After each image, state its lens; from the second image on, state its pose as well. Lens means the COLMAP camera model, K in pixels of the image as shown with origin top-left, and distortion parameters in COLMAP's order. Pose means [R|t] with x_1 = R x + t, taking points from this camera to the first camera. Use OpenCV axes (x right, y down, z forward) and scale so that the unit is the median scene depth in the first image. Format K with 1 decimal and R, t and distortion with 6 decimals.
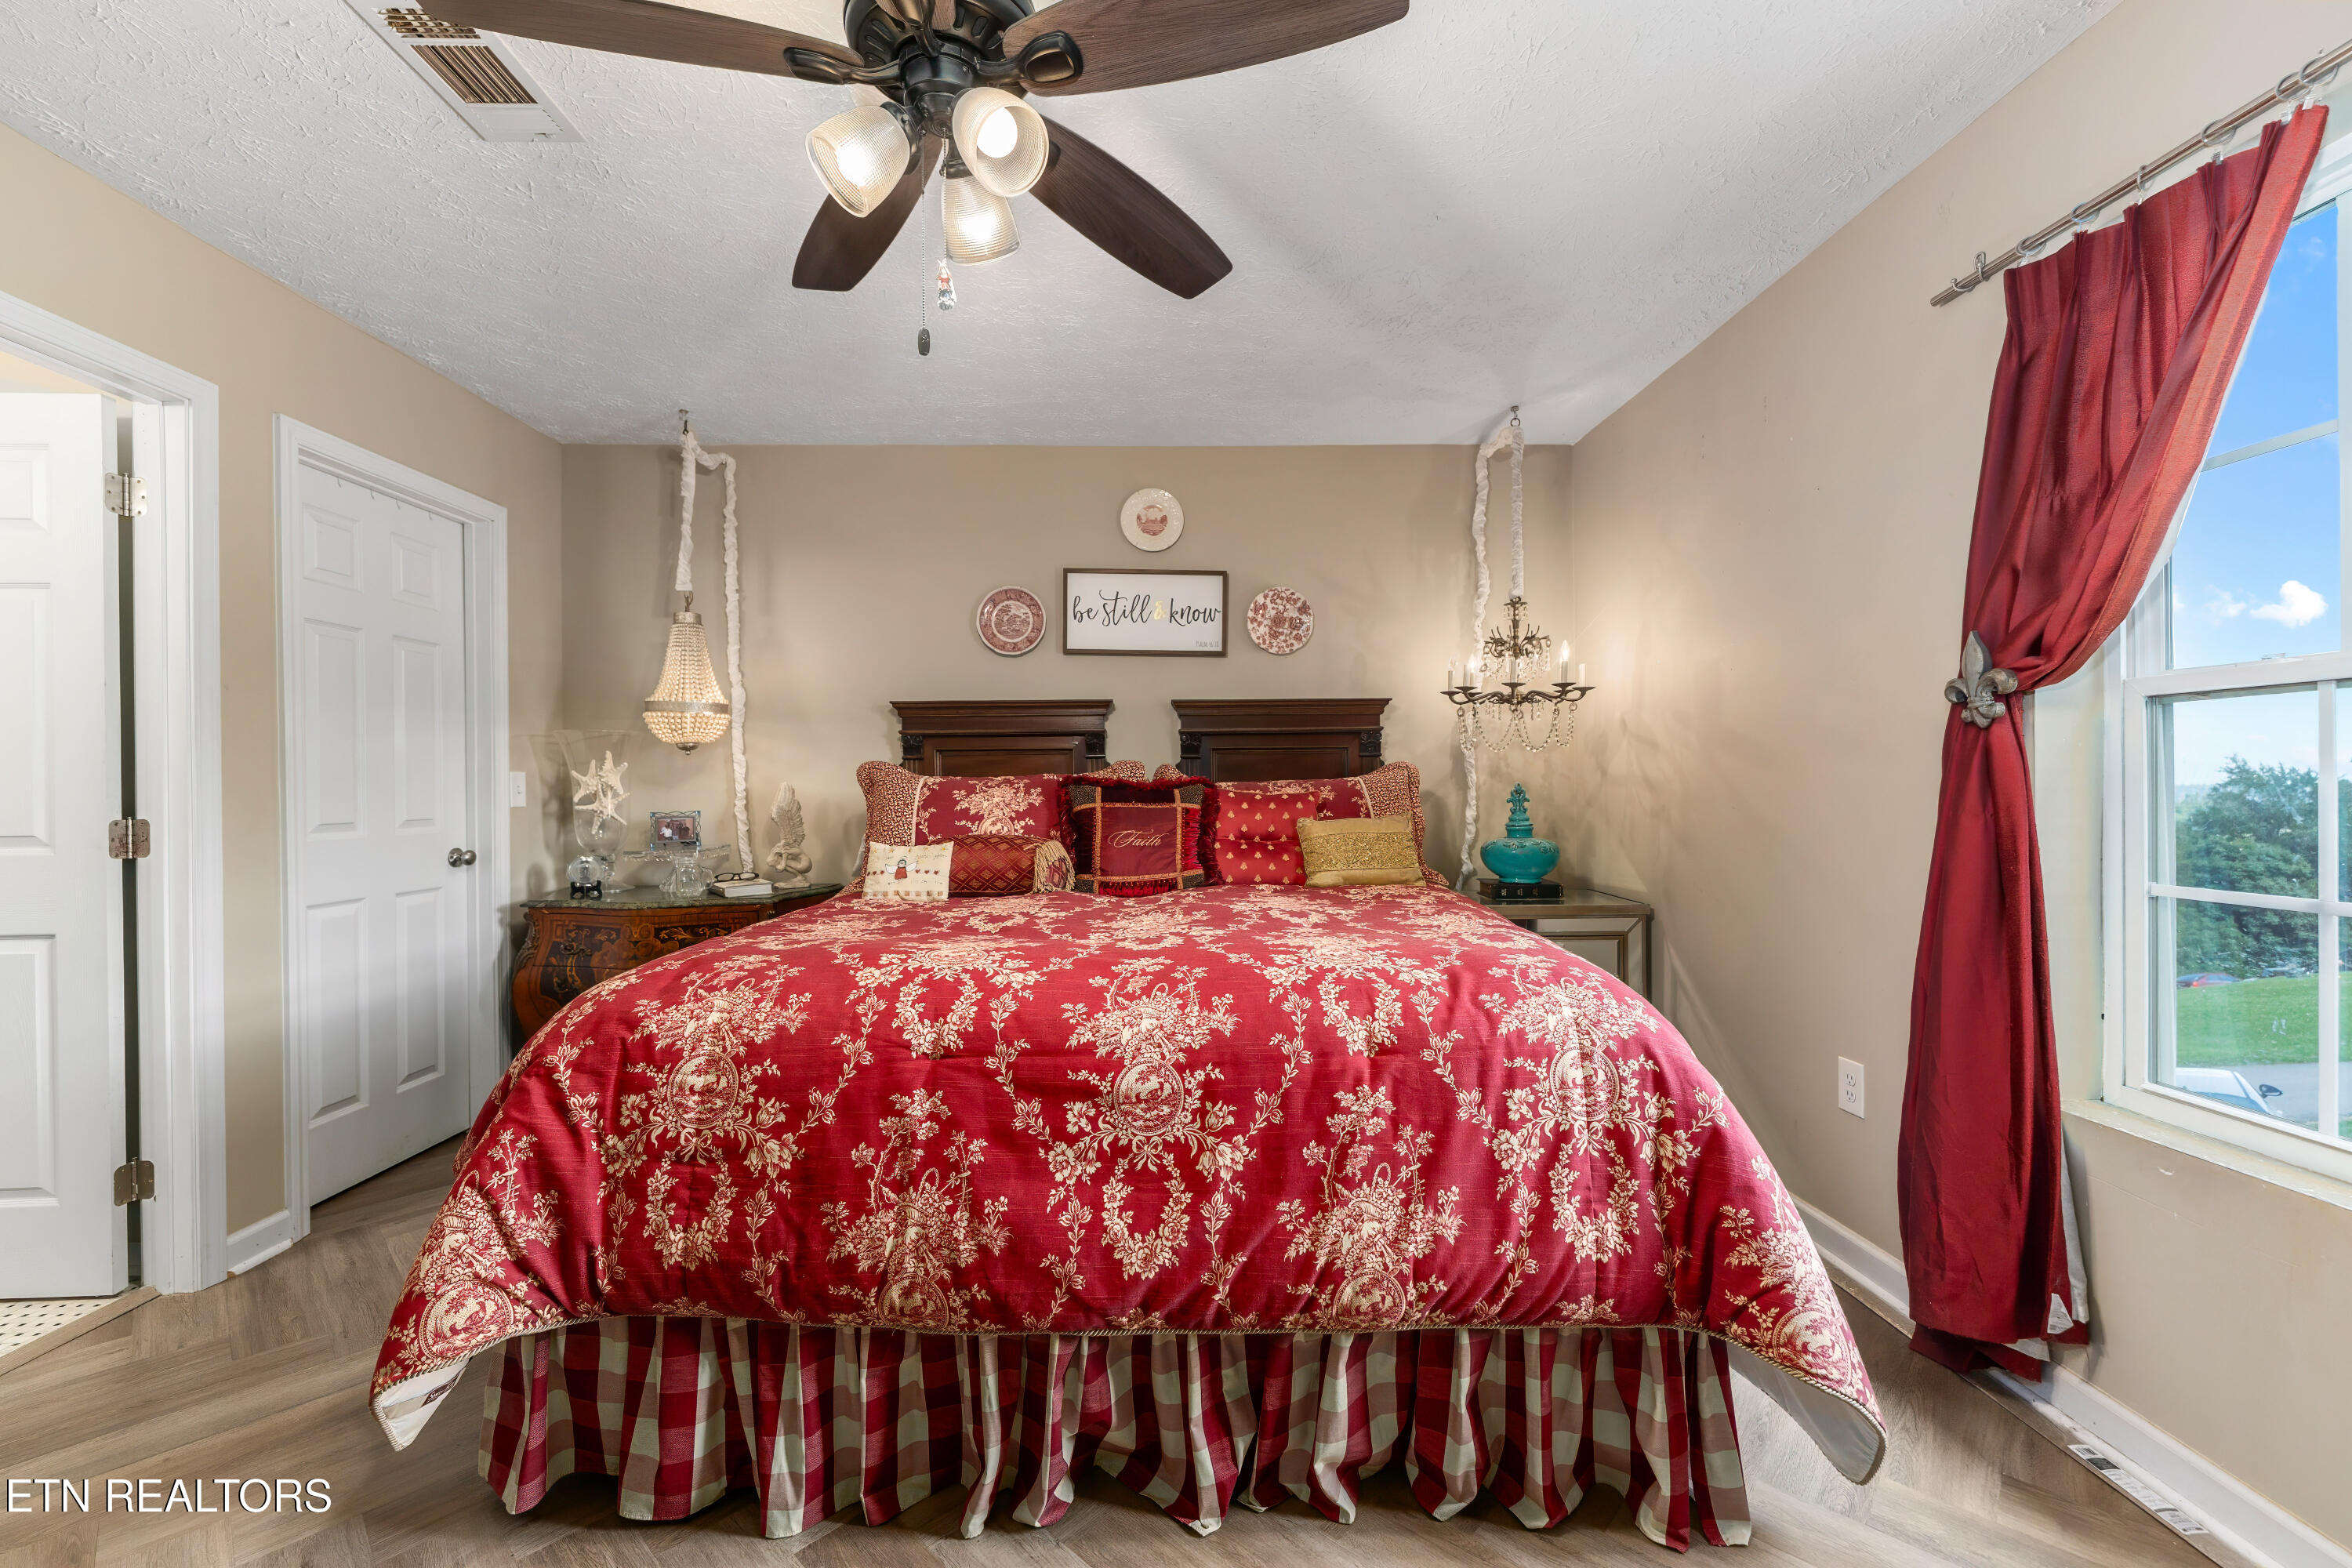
lens RADIAL K [[940.7, 0, 1172.2], [0, 940.7, 783.1], [0, 0, 1]] dist [-0.000443, -0.000714]
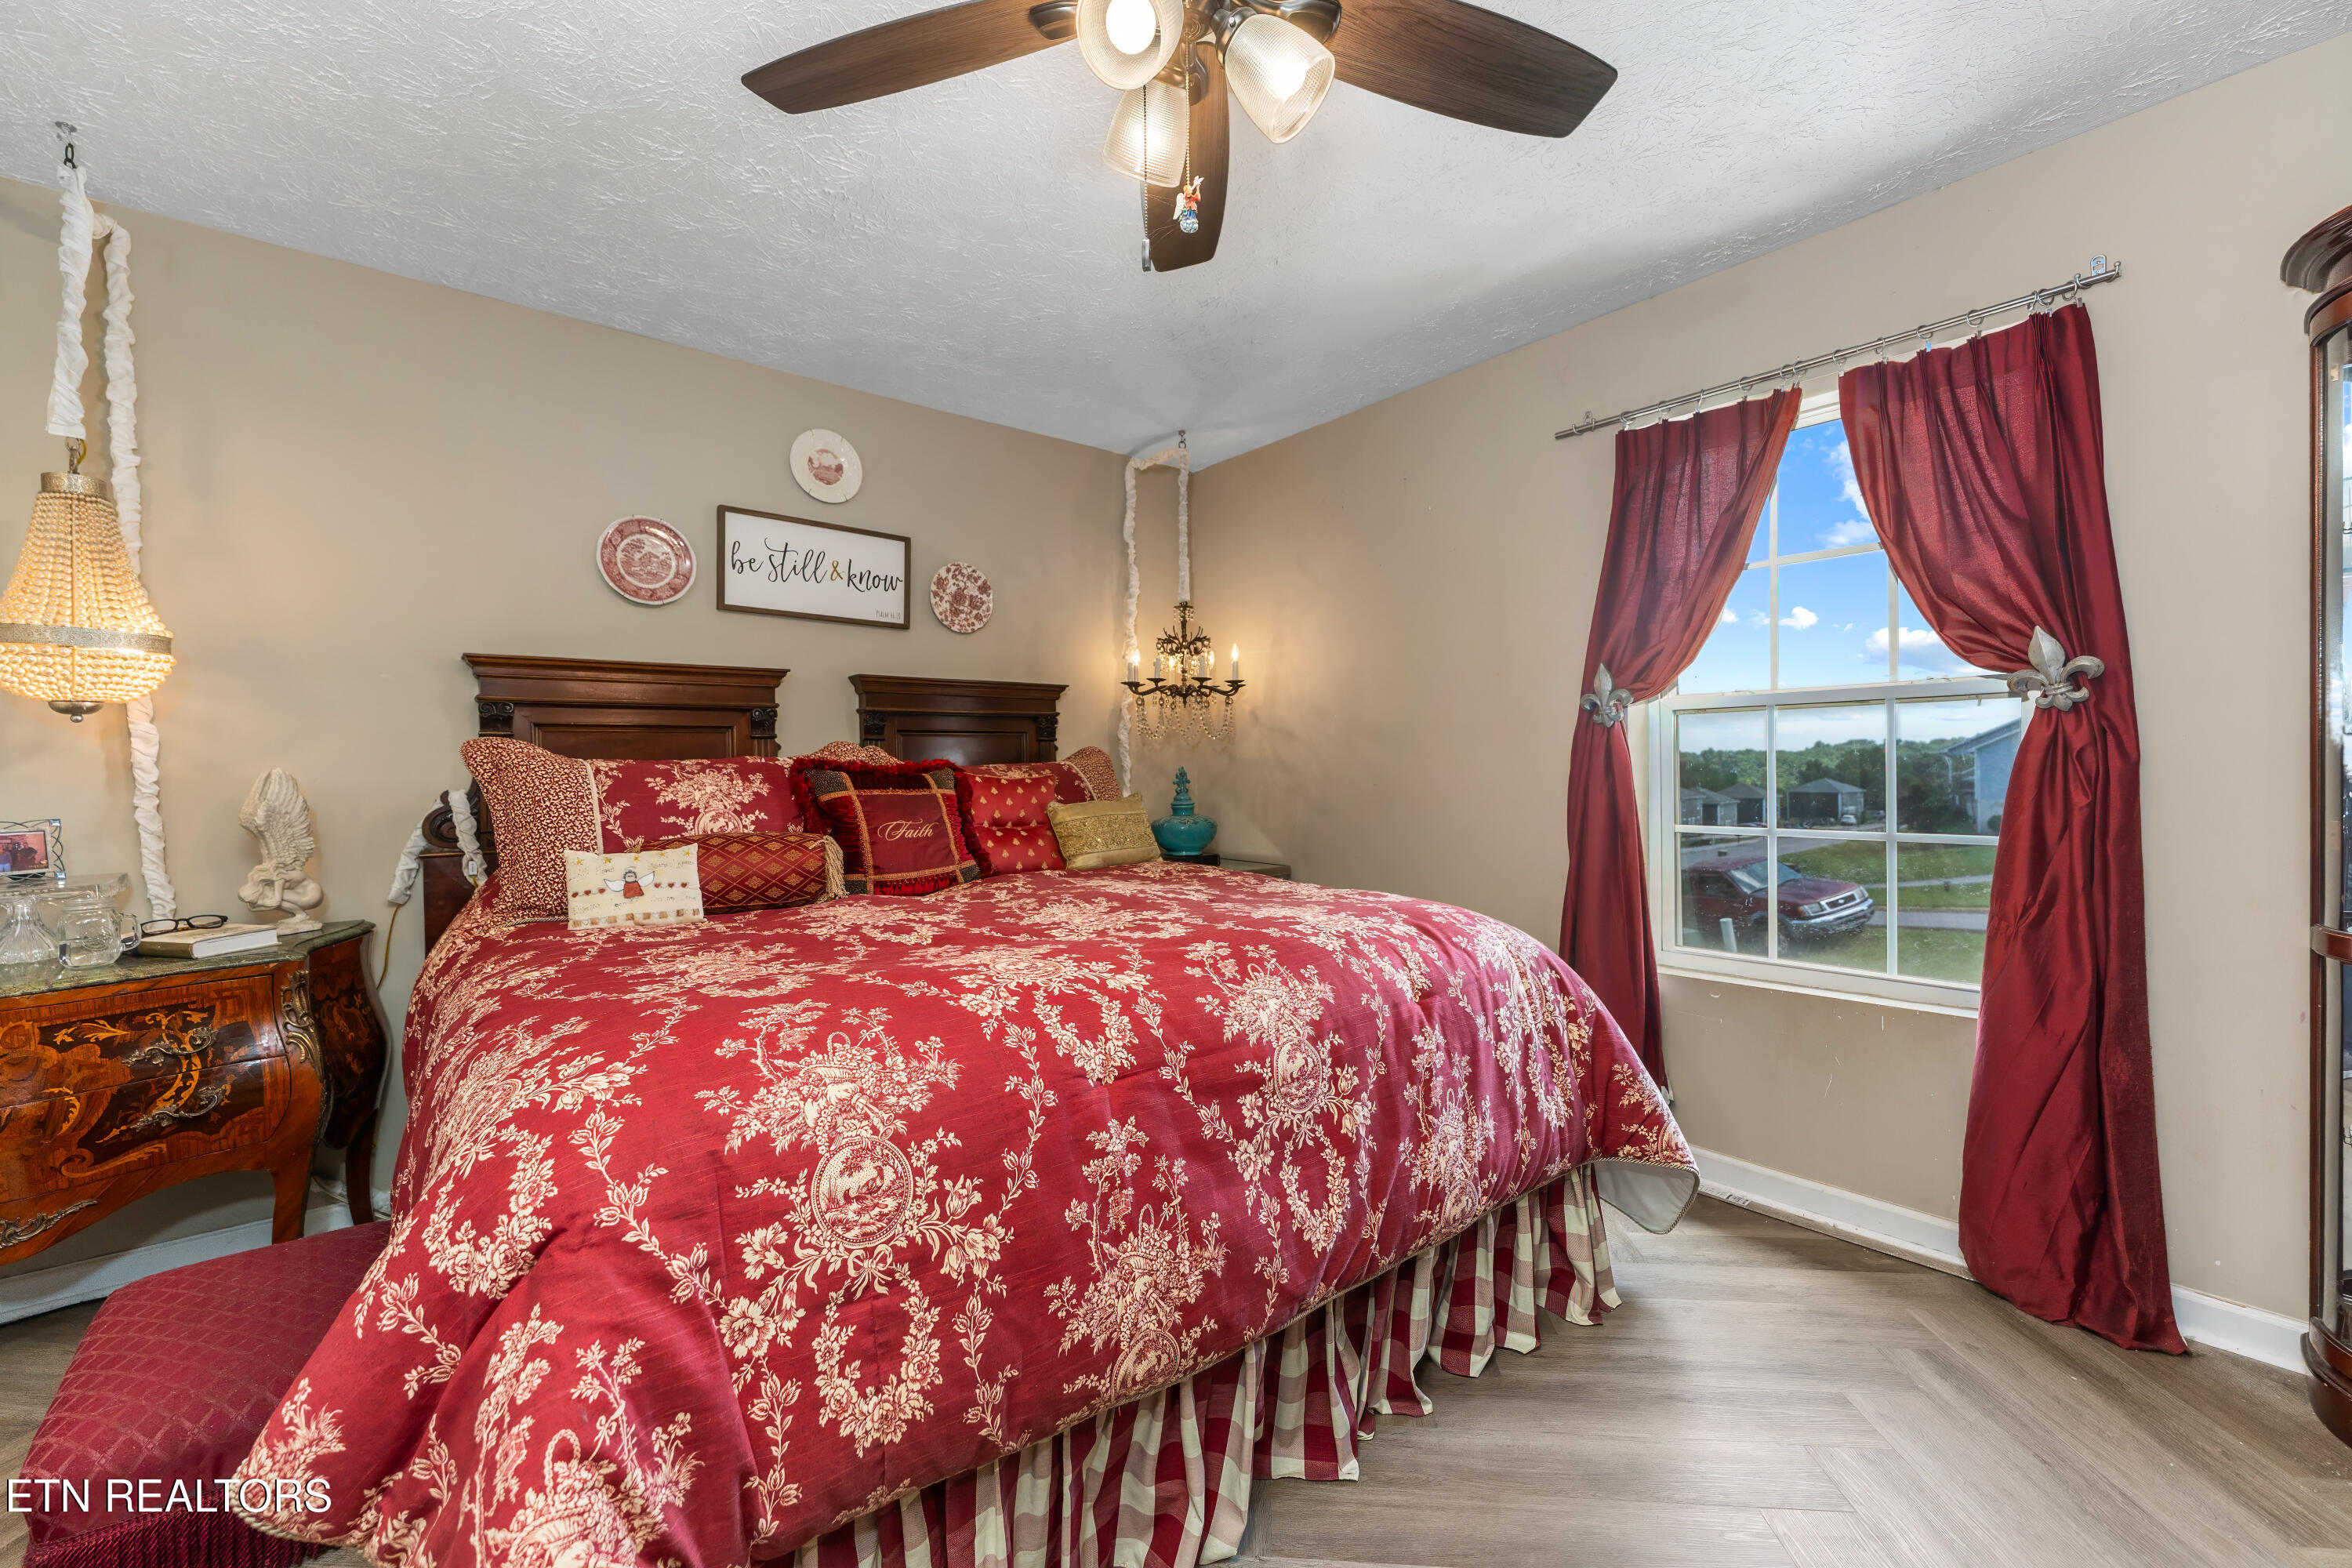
lens RADIAL K [[940.7, 0, 1160.0], [0, 940.7, 769.4], [0, 0, 1]] dist [-0.000443, -0.000714]
pose [[0.786737, -0.003958, 0.617275, -0.752102], [0.005350, 0.999986, -0.000407, 0.007077], [-0.617265, 0.003623, 0.786747, 0.295577]]
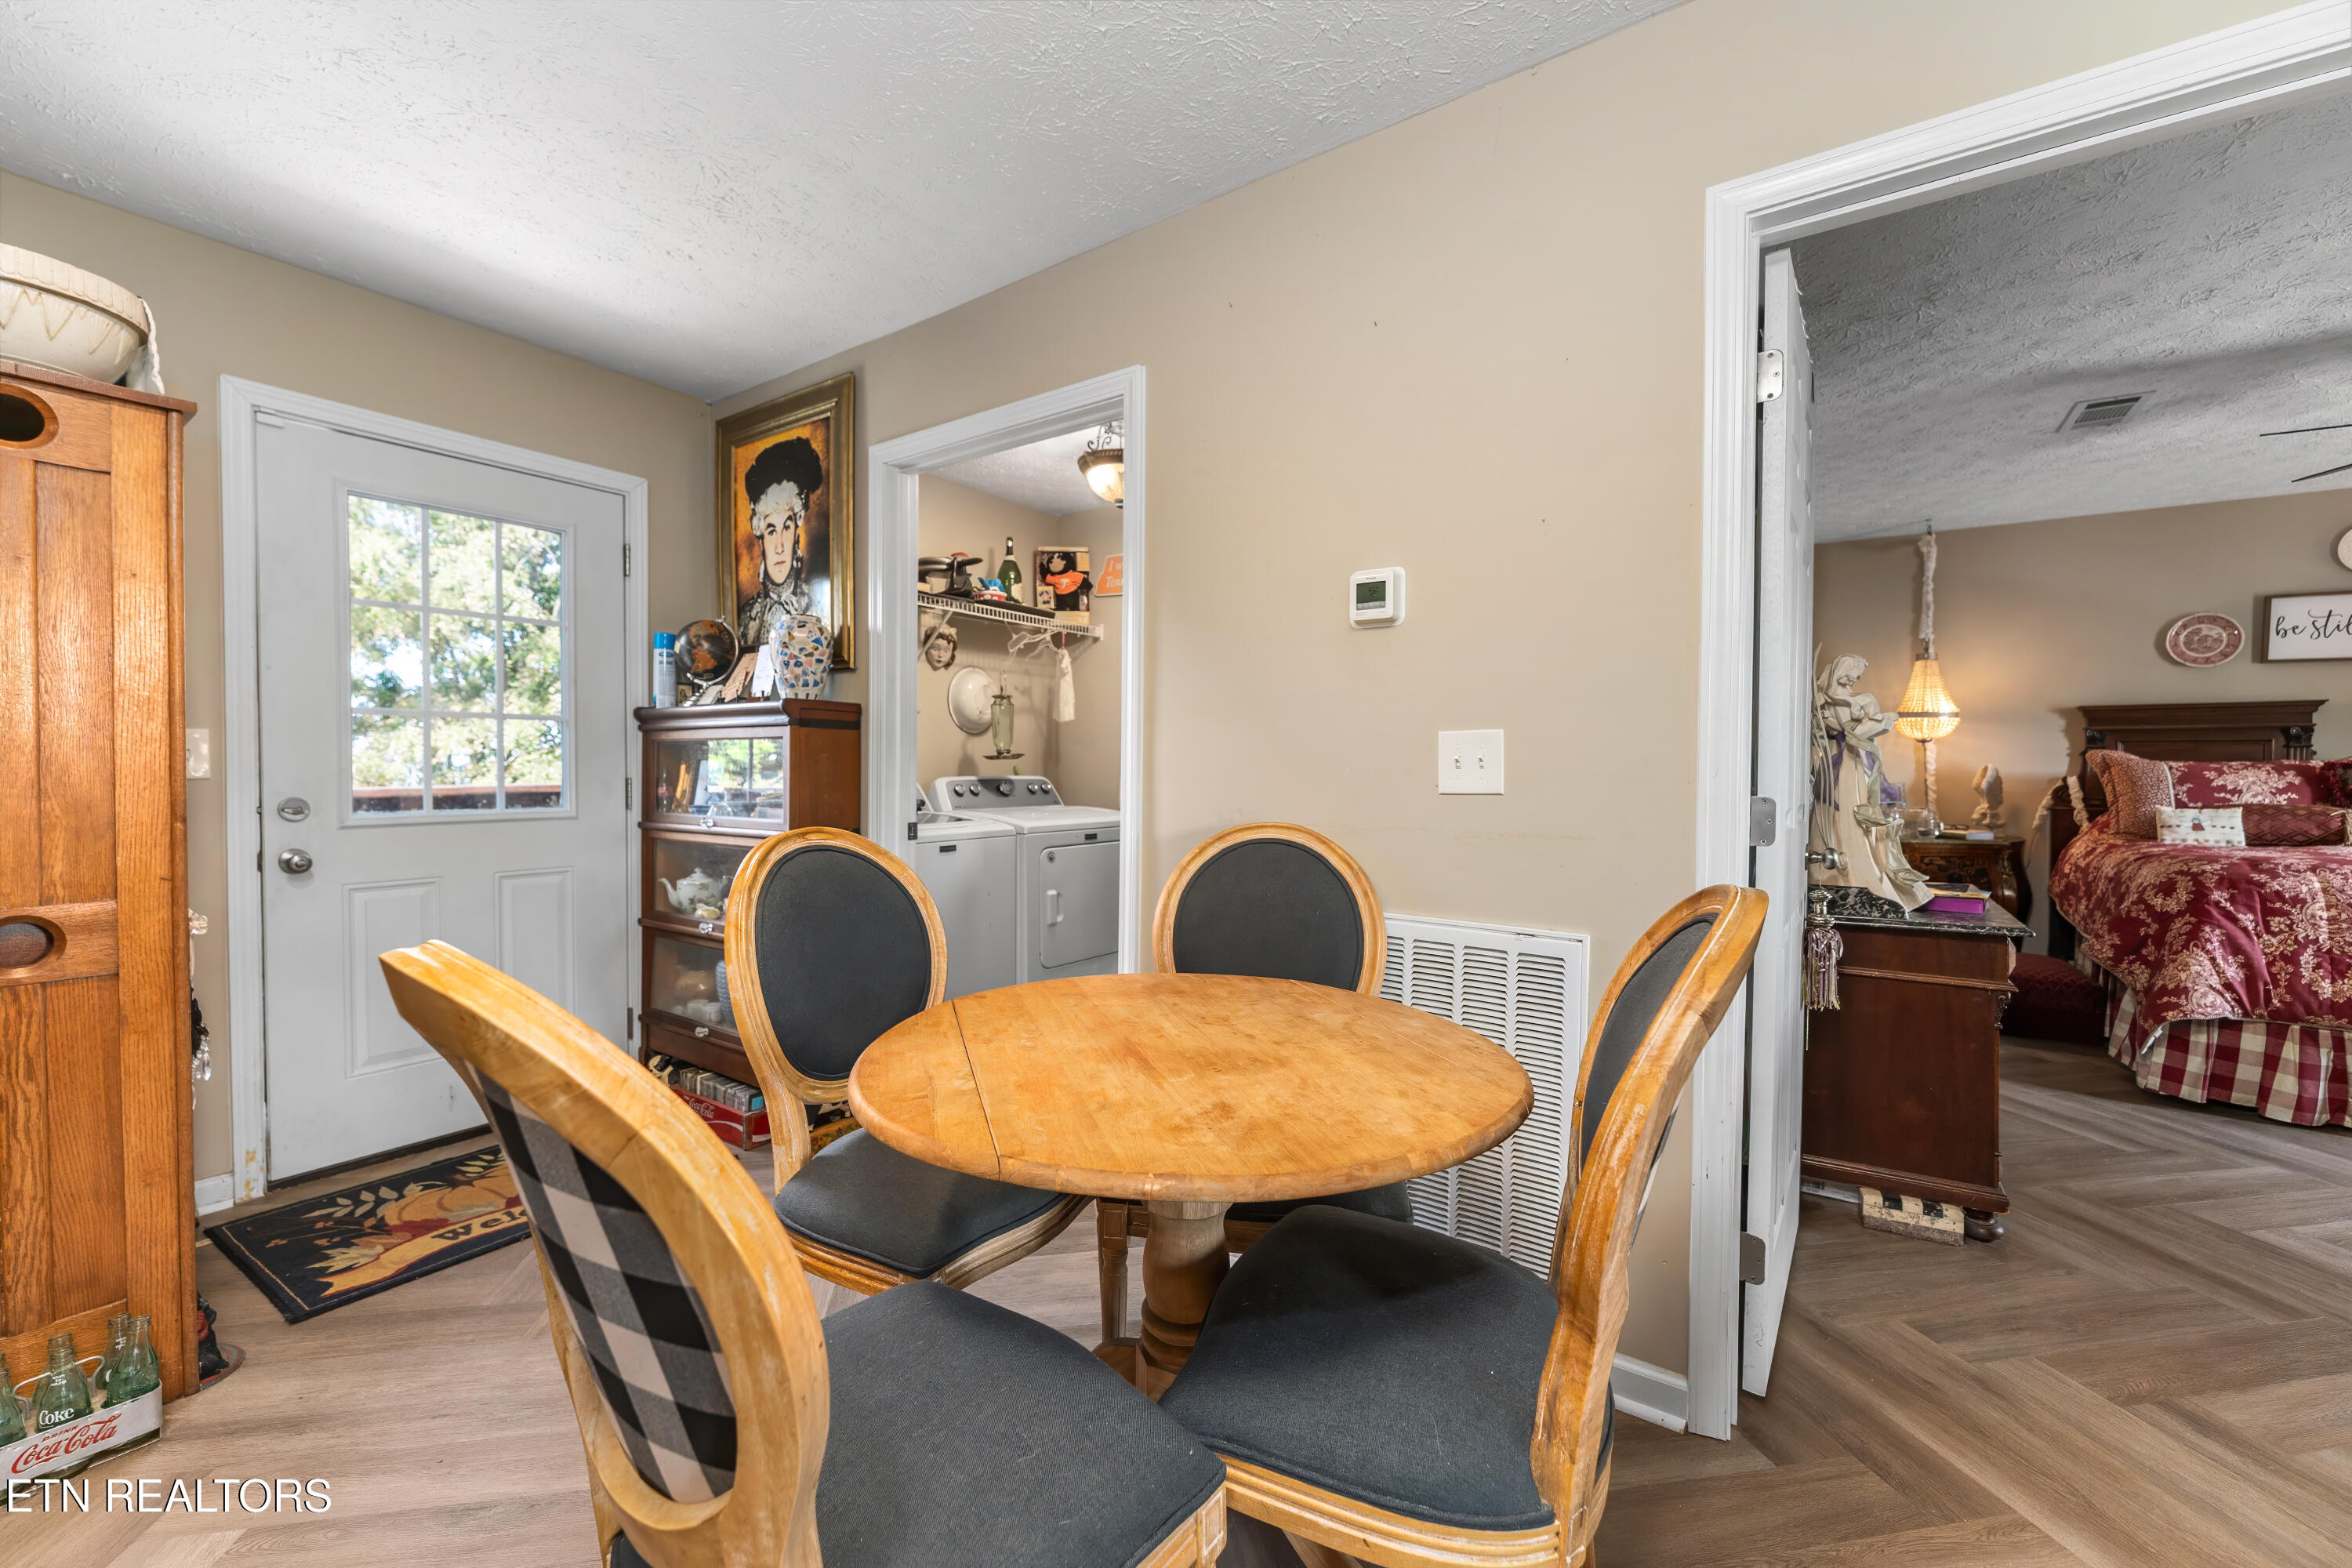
lens RADIAL K [[940.7, 0, 1168.8], [0, 940.7, 788.8], [0, 0, 1]] dist [-0.000443, -0.000714]
pose [[0.811991, 0.025719, -0.583103, -1.333120], [-0.011015, 0.999526, 0.028748, 0.020173], [0.583566, -0.016920, 0.811889, -2.039585]]
